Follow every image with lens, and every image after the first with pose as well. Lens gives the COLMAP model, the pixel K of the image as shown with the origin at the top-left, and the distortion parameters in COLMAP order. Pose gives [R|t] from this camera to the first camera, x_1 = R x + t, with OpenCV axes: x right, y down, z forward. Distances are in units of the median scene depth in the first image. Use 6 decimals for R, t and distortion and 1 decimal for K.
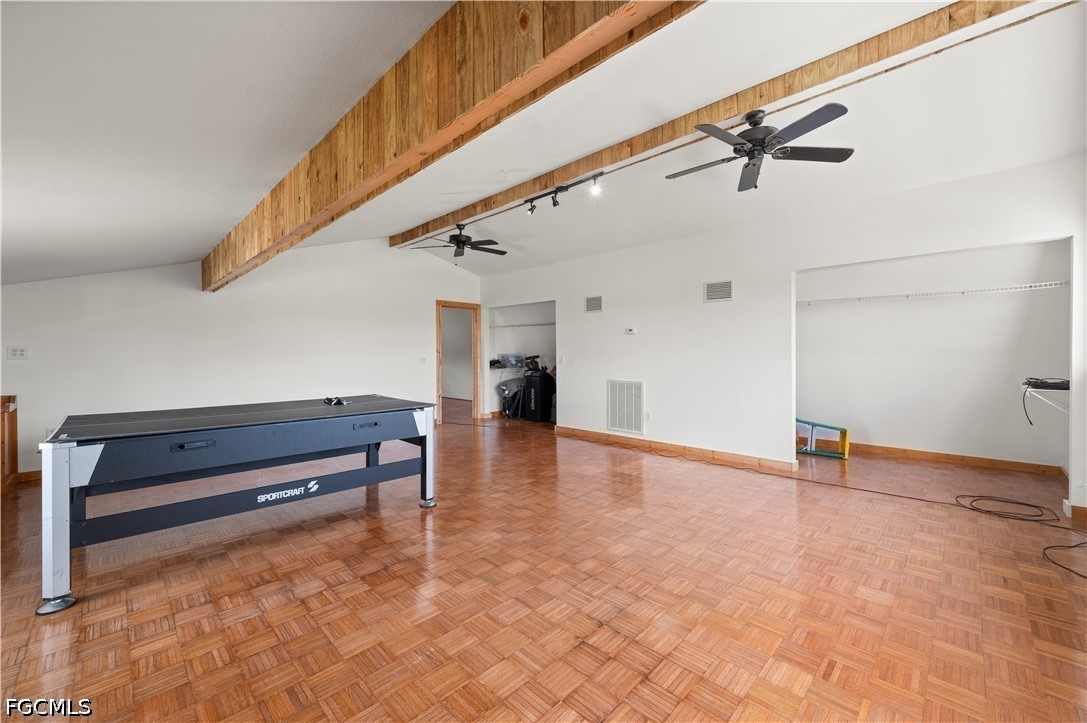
lens RADIAL K [[433.1, 0, 538.7], [0, 433.1, 355.5], [0, 0, 1]] dist [-0.002260, -0.000219]
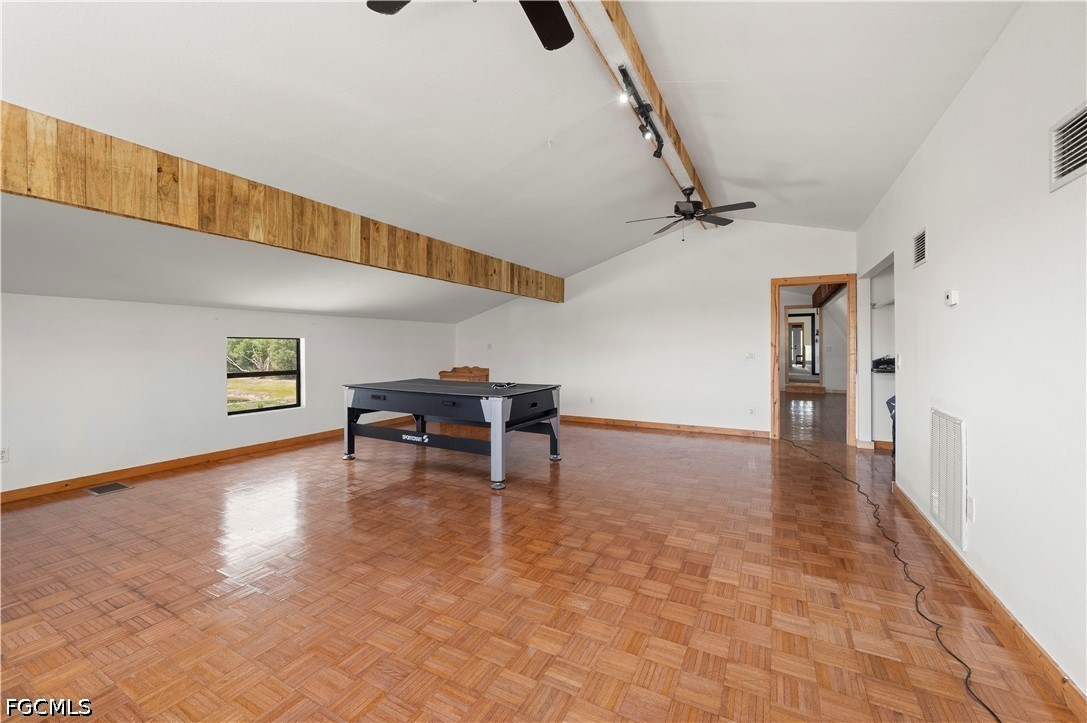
lens RADIAL K [[433.1, 0, 539.8], [0, 433.1, 351.5], [0, 0, 1]] dist [-0.002260, -0.000219]
pose [[0.286613, 0.016454, -0.957905, 0.907605], [-0.007415, 0.999861, 0.014956, -0.016239], [0.958018, 0.002817, 0.286695, 0.873009]]
